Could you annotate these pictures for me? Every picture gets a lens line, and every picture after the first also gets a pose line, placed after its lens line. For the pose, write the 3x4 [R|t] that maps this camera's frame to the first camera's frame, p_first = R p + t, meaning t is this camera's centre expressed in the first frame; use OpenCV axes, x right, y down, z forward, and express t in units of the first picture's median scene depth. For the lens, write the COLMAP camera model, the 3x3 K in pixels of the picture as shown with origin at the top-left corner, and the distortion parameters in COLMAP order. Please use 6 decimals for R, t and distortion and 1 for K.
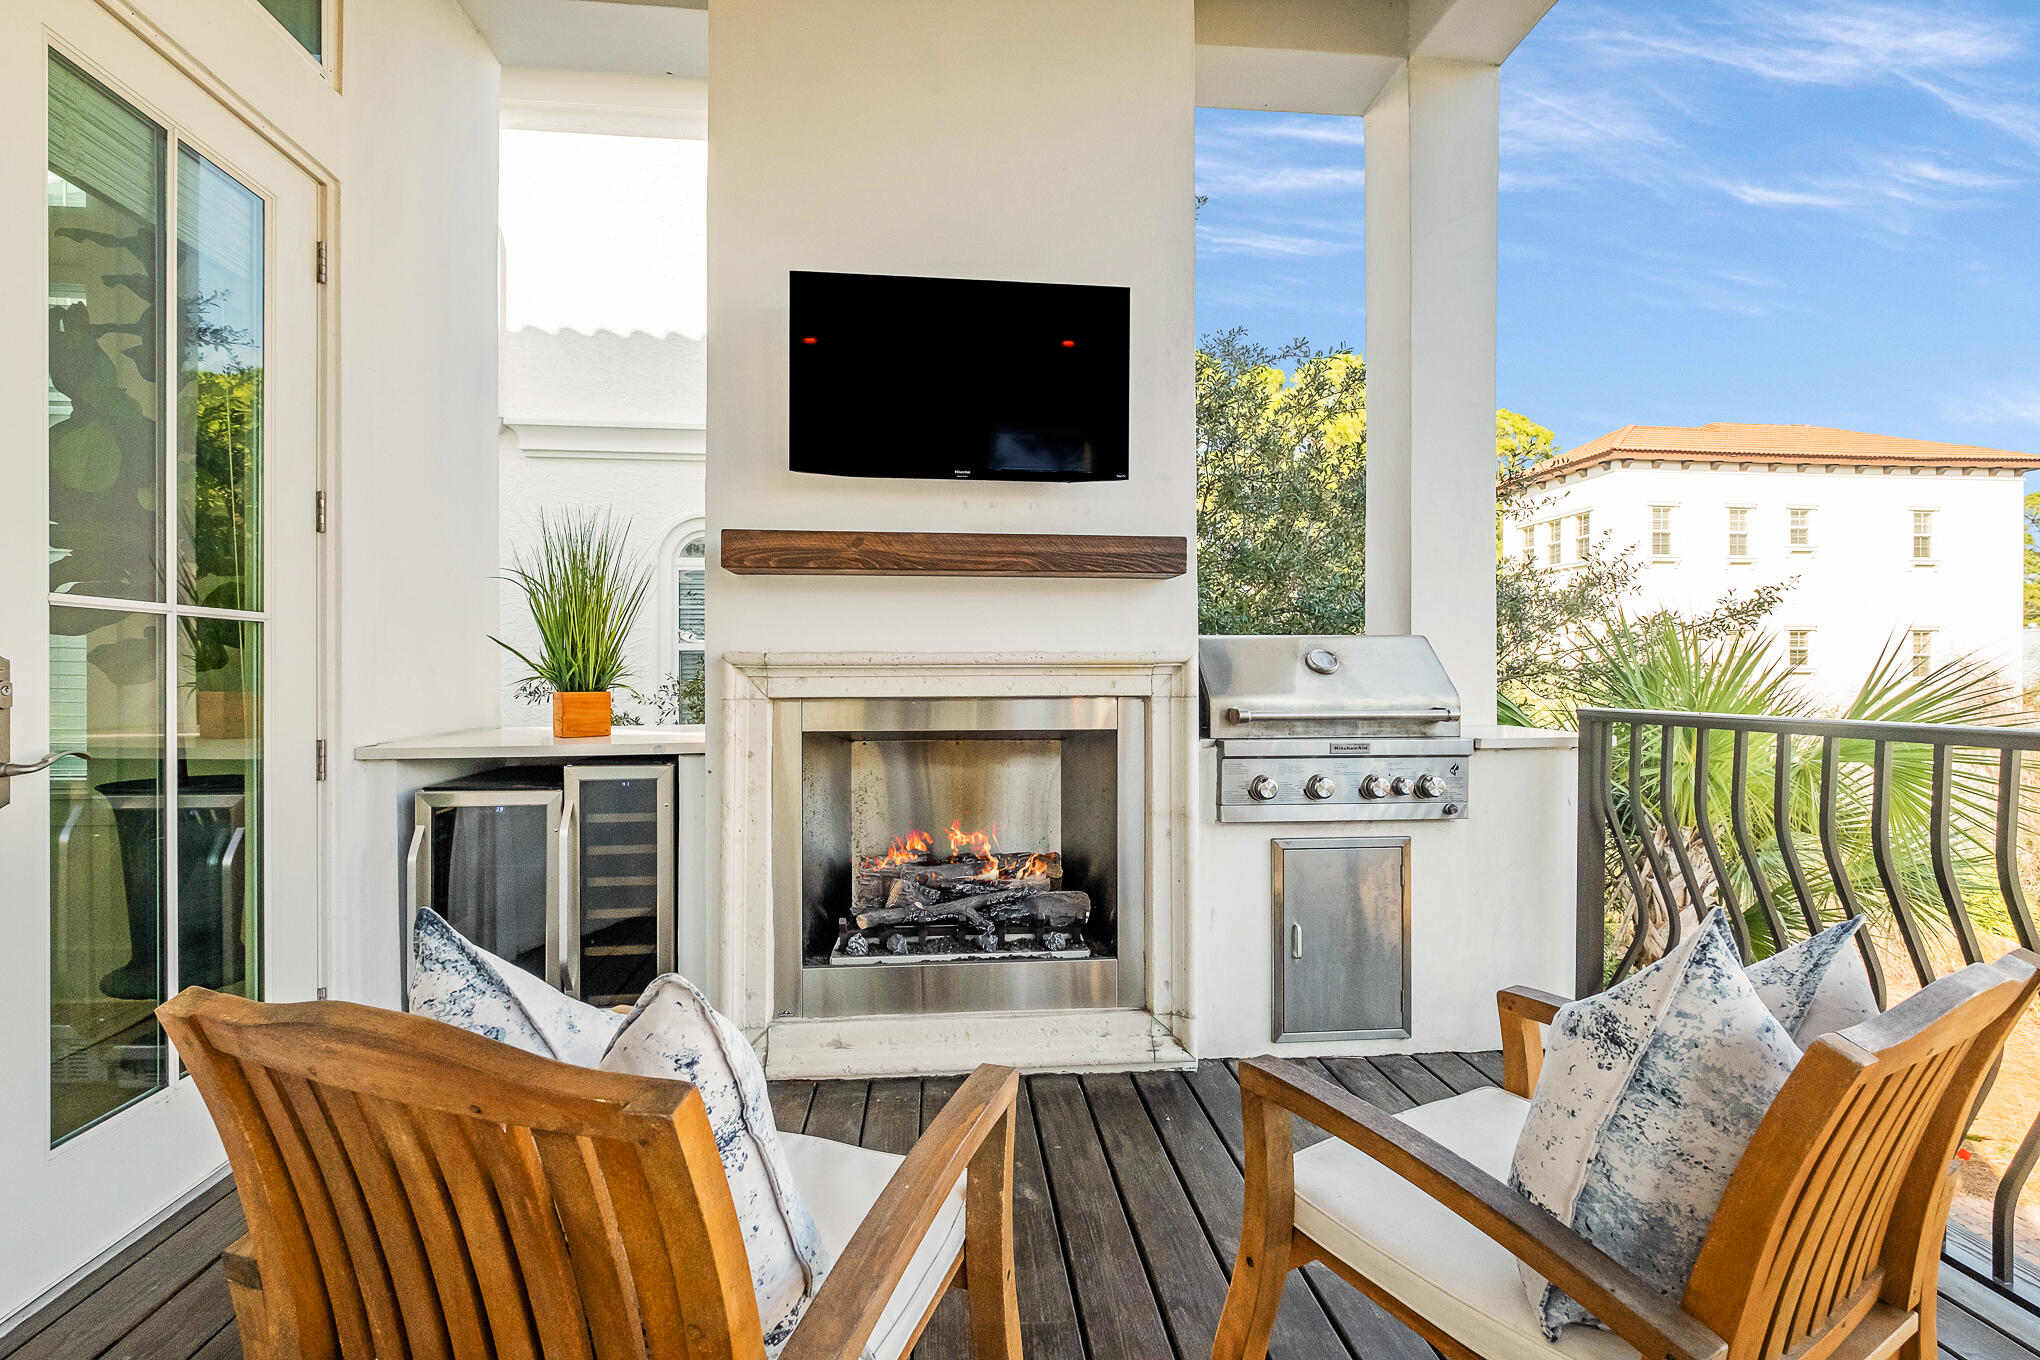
lens RADIAL K [[899.3, 0, 1020.0], [0, 899.3, 680.0], [0, 0, 1]] dist [-0.038944, 0.000012]
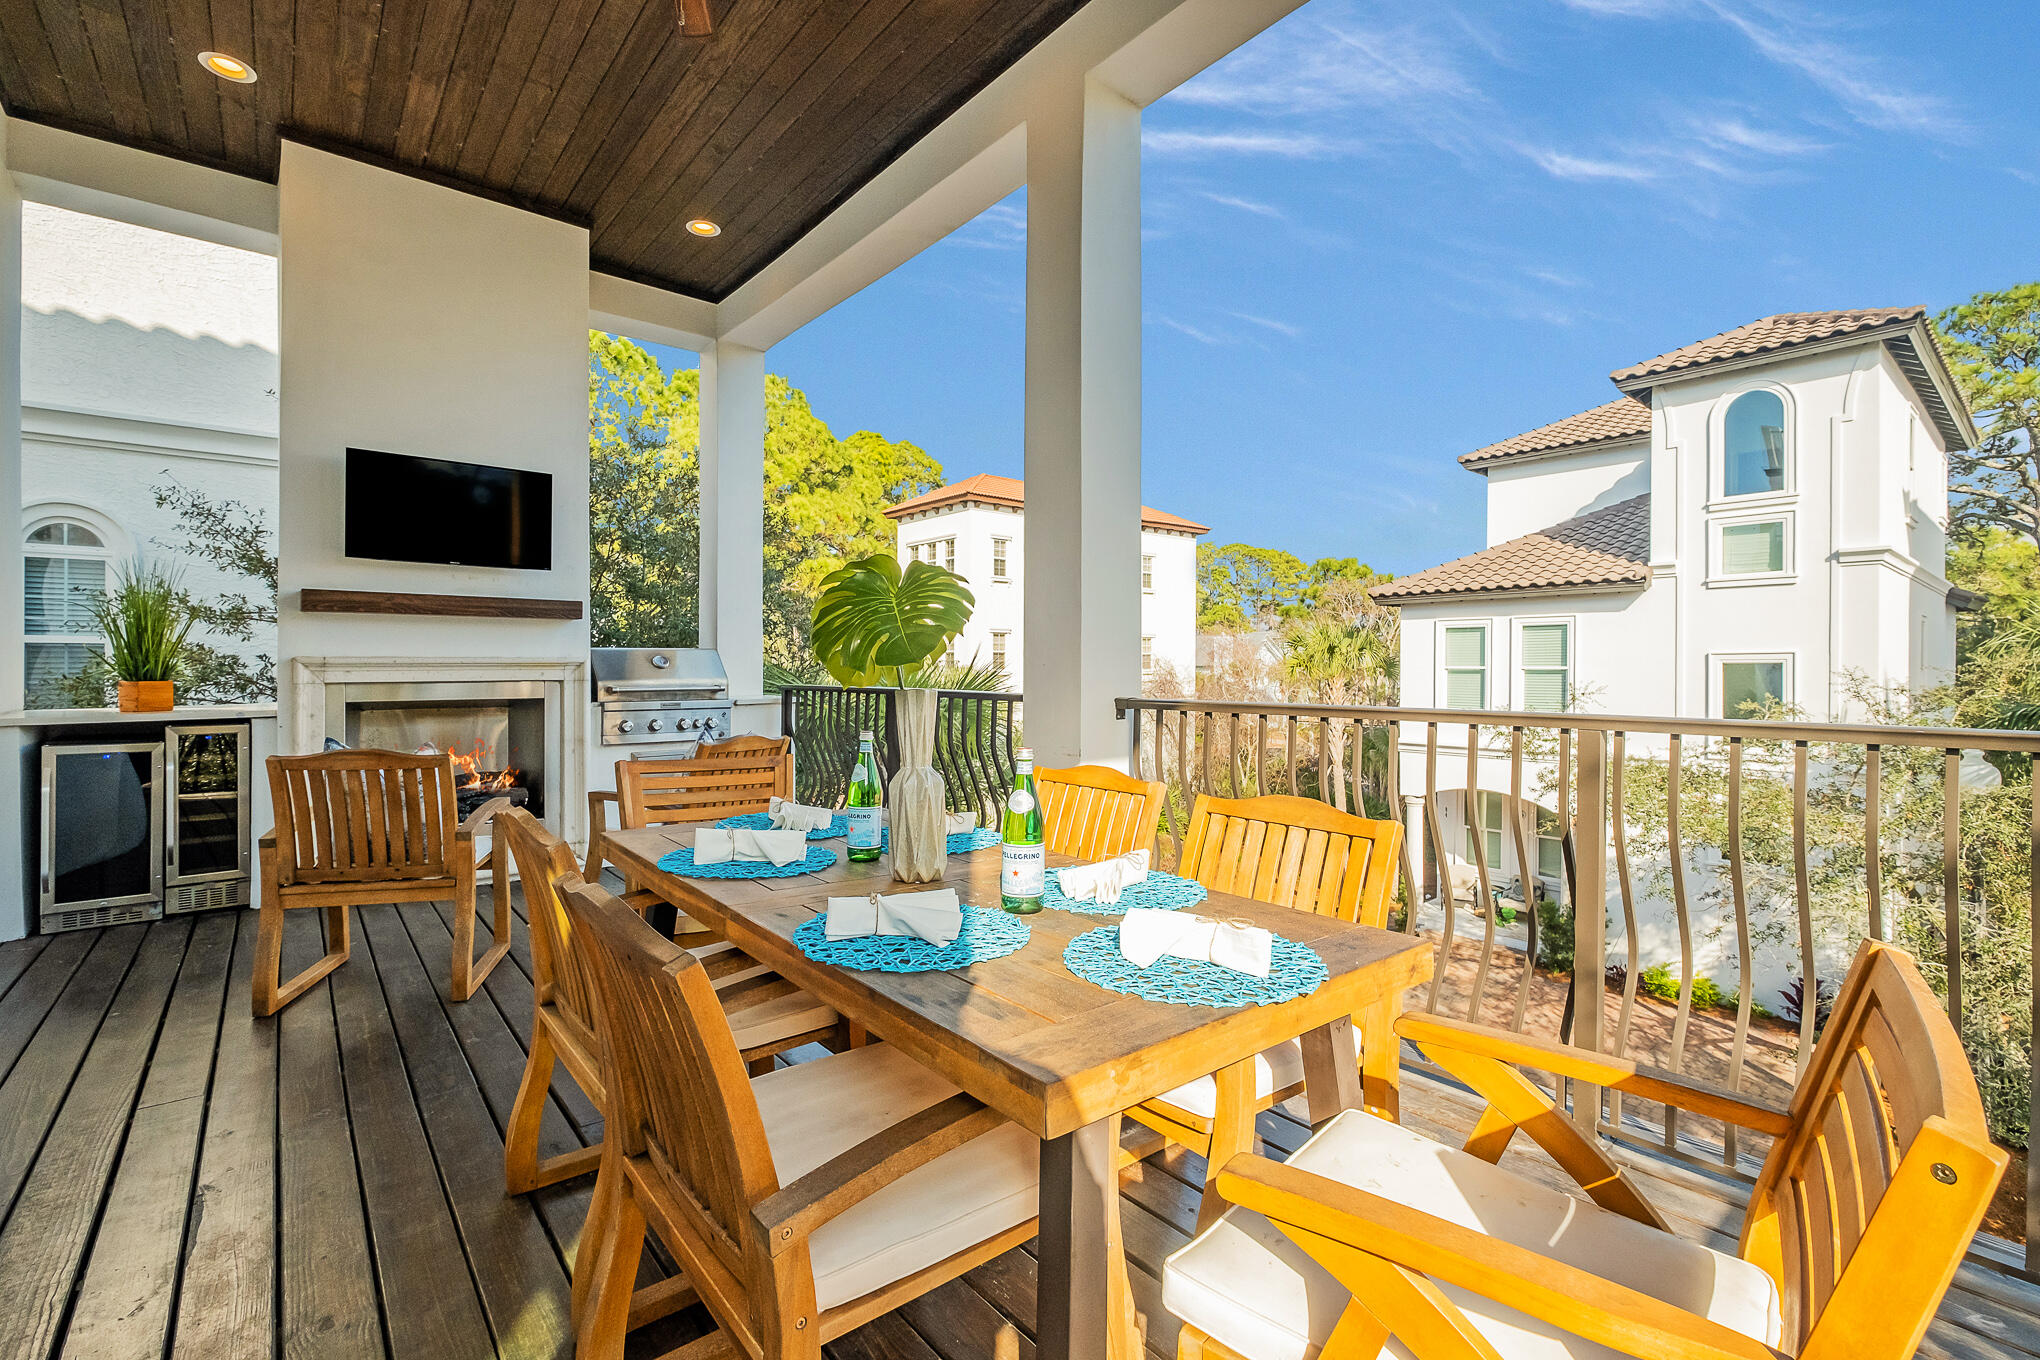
lens RADIAL K [[899.3, 0, 1020.0], [0, 899.3, 680.0], [0, 0, 1]] dist [-0.038944, 0.000012]
pose [[0.824670, -0.006764, 0.565574, -0.124949], [0.000210, 0.999932, 0.011653, -0.004794], [-0.565614, -0.009491, 0.824615, -1.115476]]
